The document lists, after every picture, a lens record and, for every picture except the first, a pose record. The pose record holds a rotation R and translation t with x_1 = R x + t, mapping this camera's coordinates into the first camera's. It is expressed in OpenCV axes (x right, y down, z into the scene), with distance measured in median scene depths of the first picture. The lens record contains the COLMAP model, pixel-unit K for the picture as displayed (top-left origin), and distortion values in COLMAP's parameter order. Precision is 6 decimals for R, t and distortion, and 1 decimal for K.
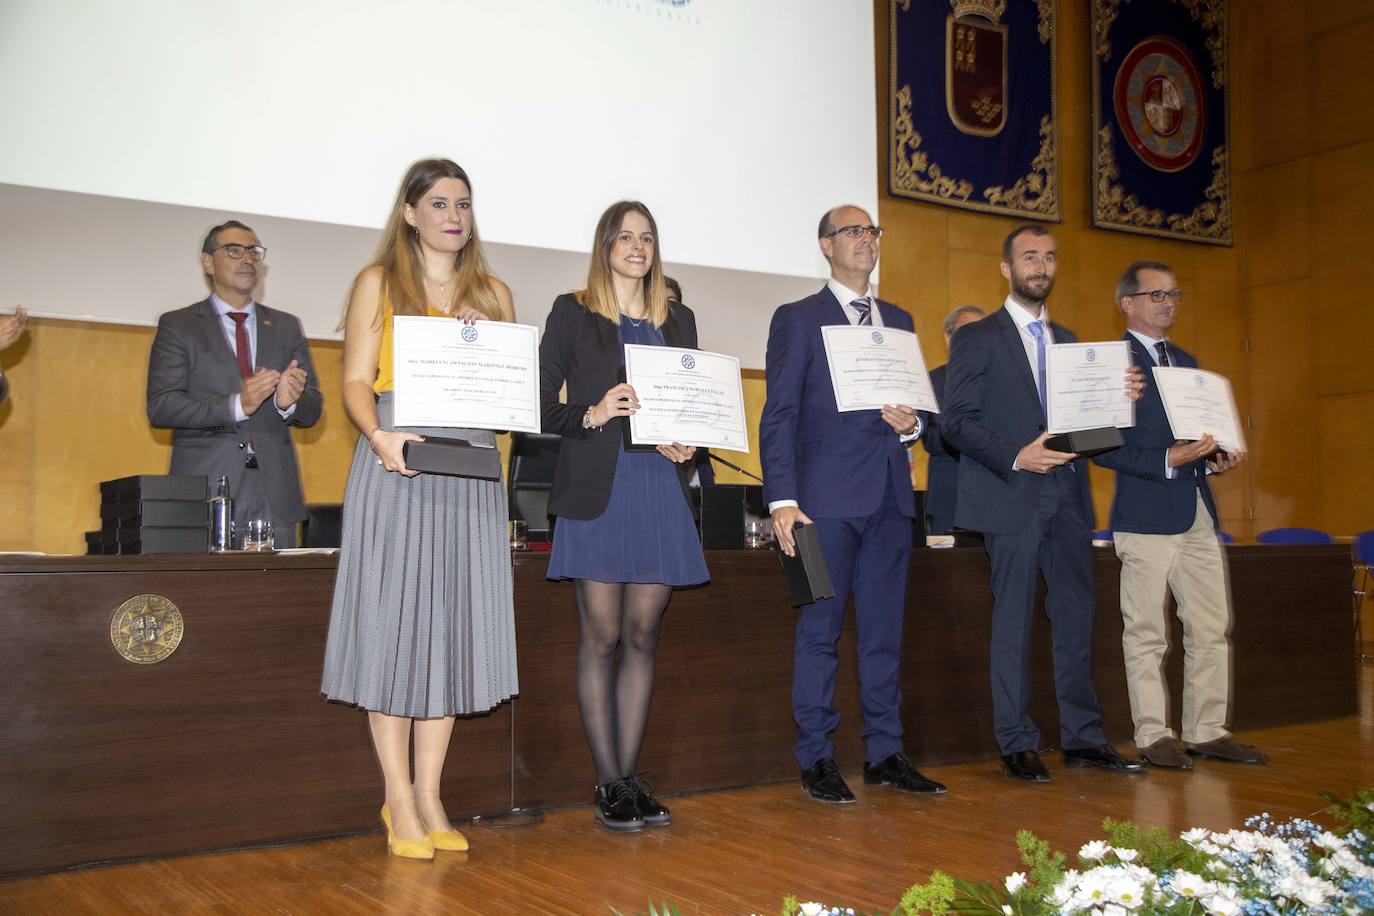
lens RADIAL K [[1475.5, 0, 687.6], [0, 1475.5, 470.1], [0, 0, 1]] dist [0.041963, 0.000000]
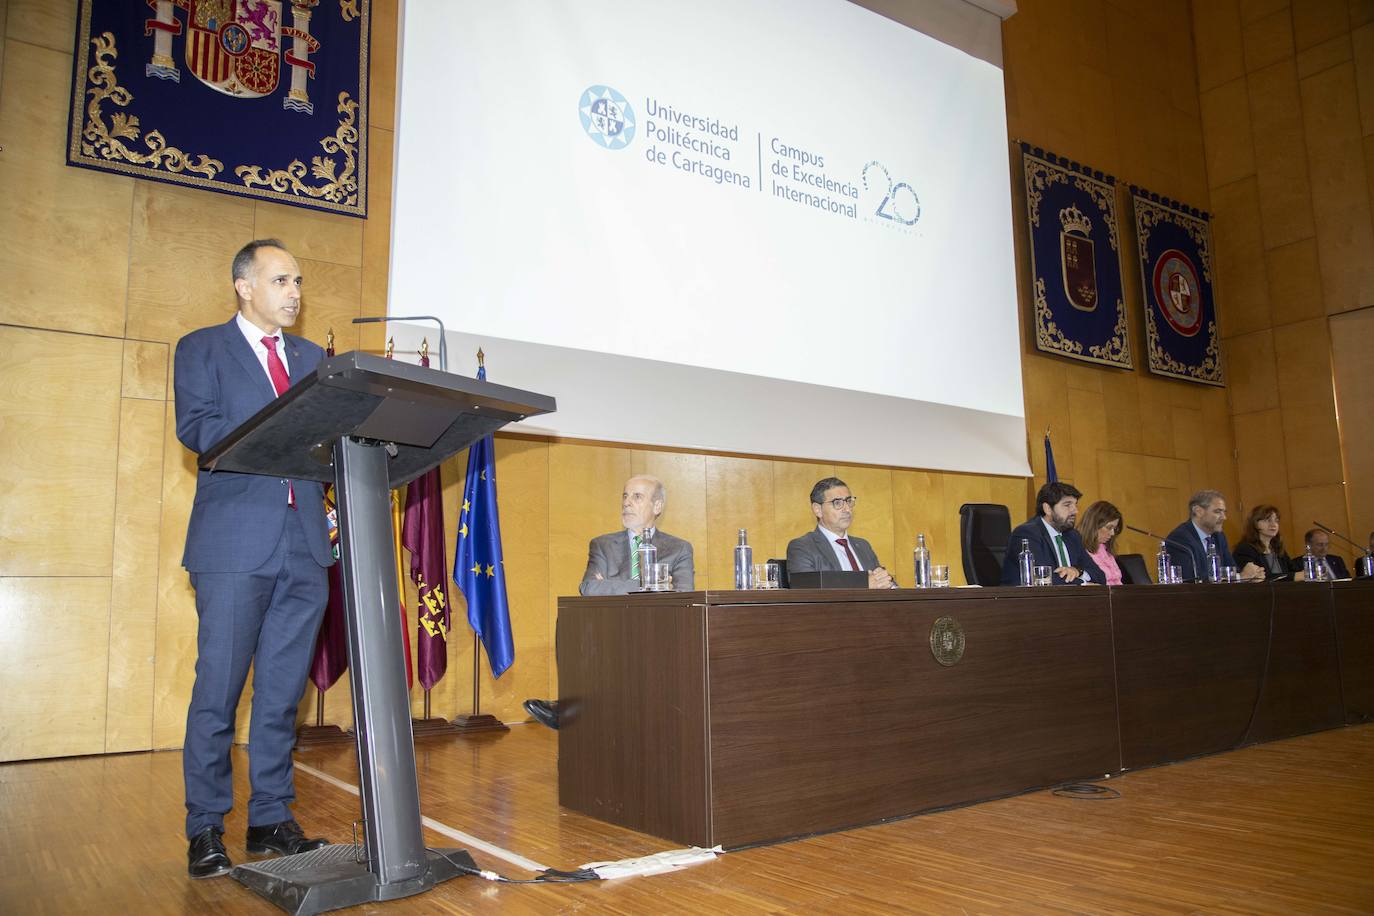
lens RADIAL K [[1063.1, 0, 670.1], [0, 1063.1, 448.3], [0, 0, 1]] dist [-0.094726, 0.010366]
pose [[0.999371, -0.007418, 0.034676, -0.249170], [0.010918, 0.994738, -0.101865, 0.009427], [-0.033738, 0.102180, 0.994194, 0.003126]]
